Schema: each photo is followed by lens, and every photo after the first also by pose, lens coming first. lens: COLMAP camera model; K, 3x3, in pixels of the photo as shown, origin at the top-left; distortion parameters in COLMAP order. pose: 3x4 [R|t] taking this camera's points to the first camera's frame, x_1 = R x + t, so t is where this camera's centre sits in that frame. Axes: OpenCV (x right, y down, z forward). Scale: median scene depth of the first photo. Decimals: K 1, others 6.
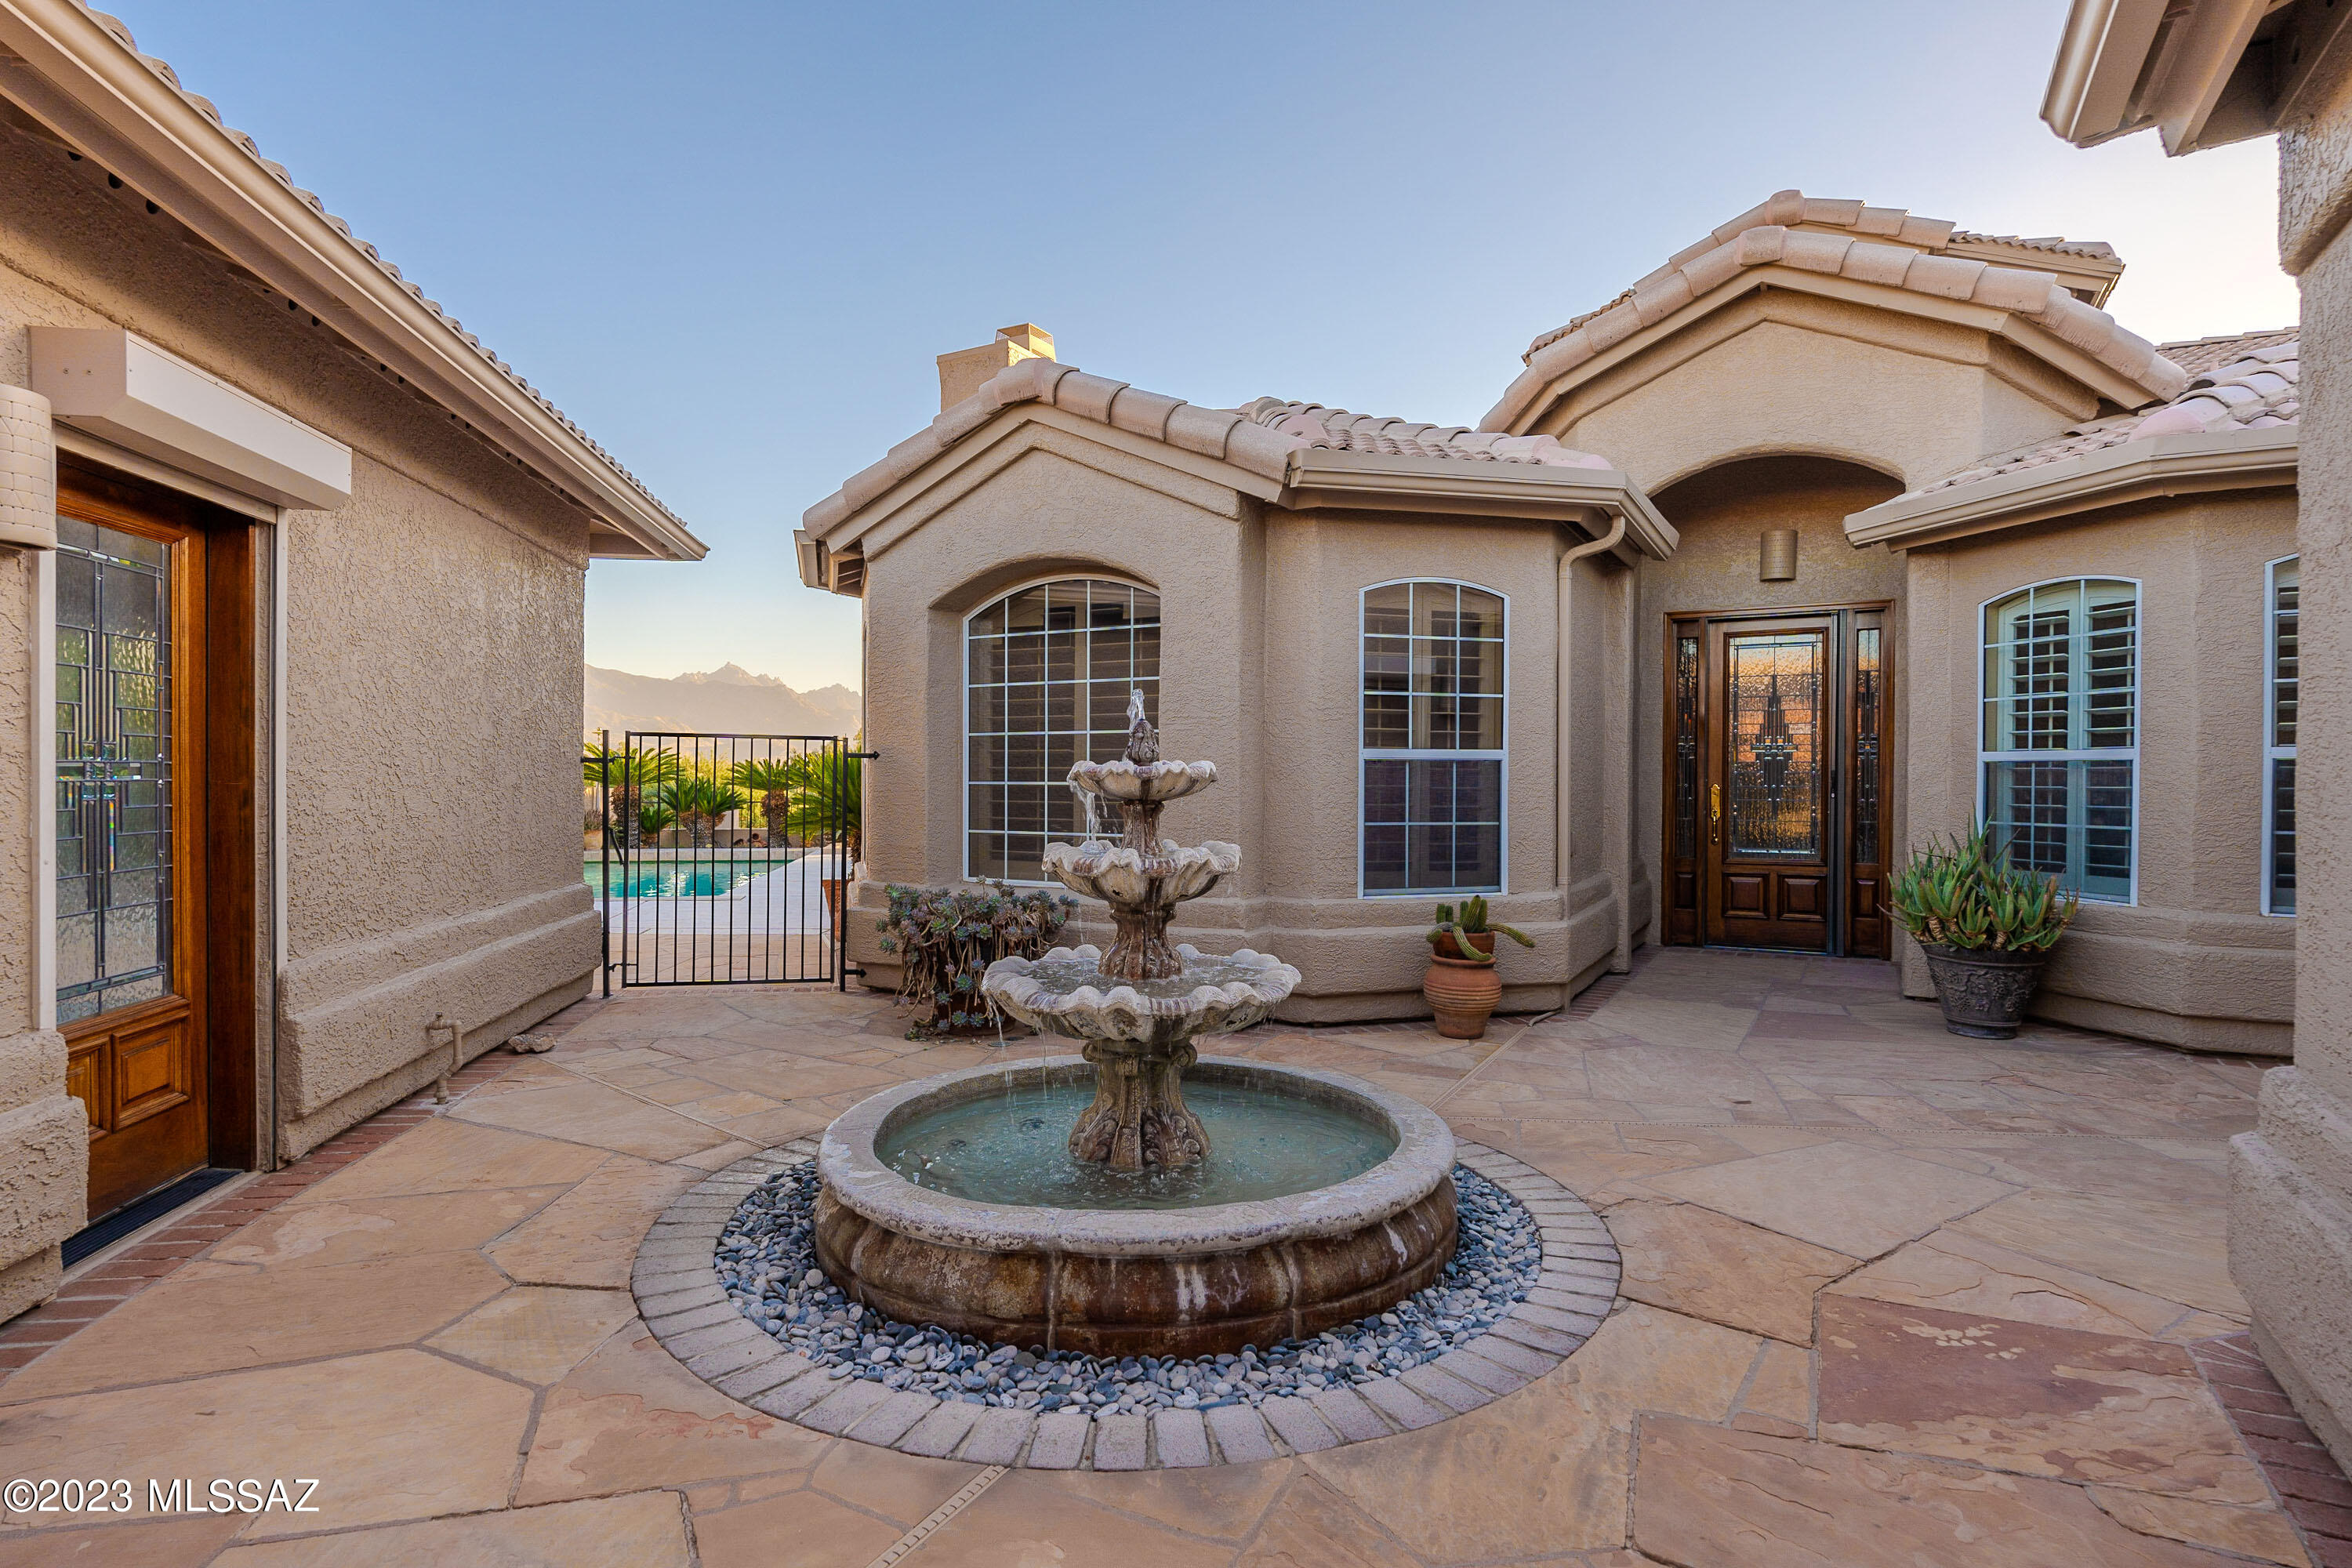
lens RADIAL K [[1240.8, 0, 1176.0], [0, 1240.8, 784.0], [0, 0, 1]] dist [-0.001757, -0.000146]
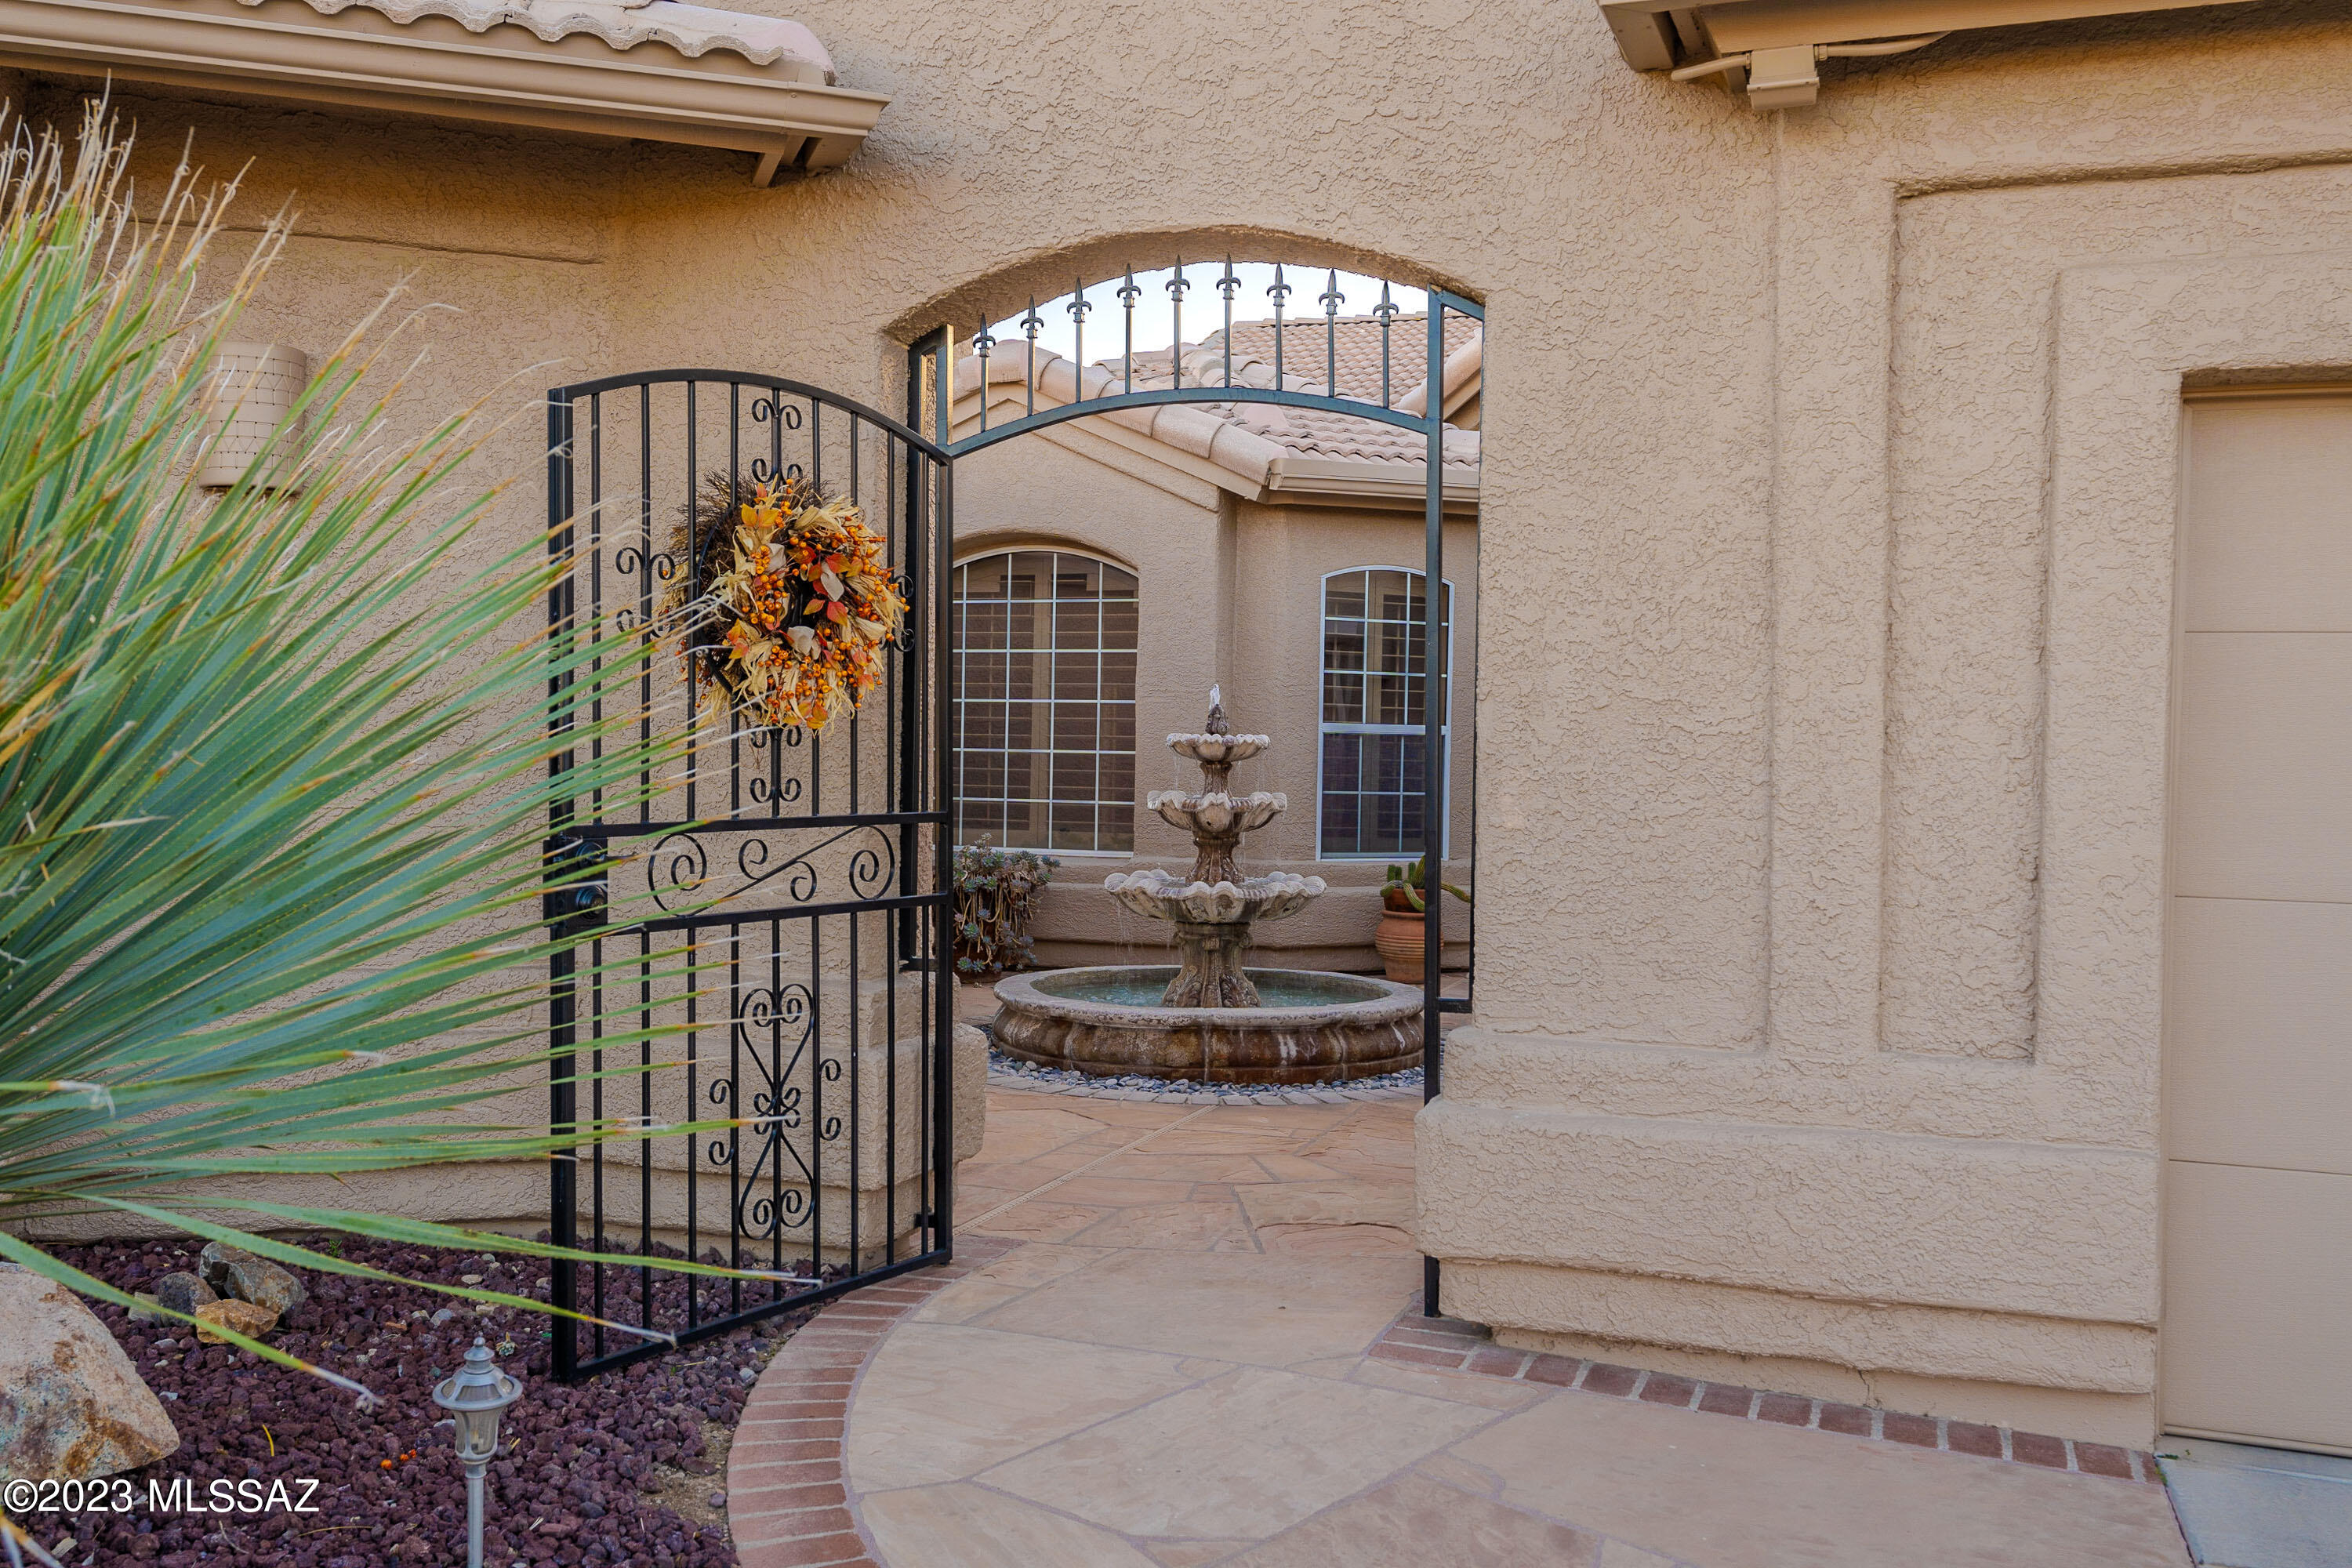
lens RADIAL K [[2144.5, 0, 1176.0], [0, 2144.5, 784.0], [0, 0, 1]] dist [-0.003578, -0.004225]
pose [[0.987668, 0.013377, 0.155991, -0.284117], [-0.014901, 0.999852, 0.008602, 0.011443], [-0.155853, -0.010820, 0.987721, -0.884598]]
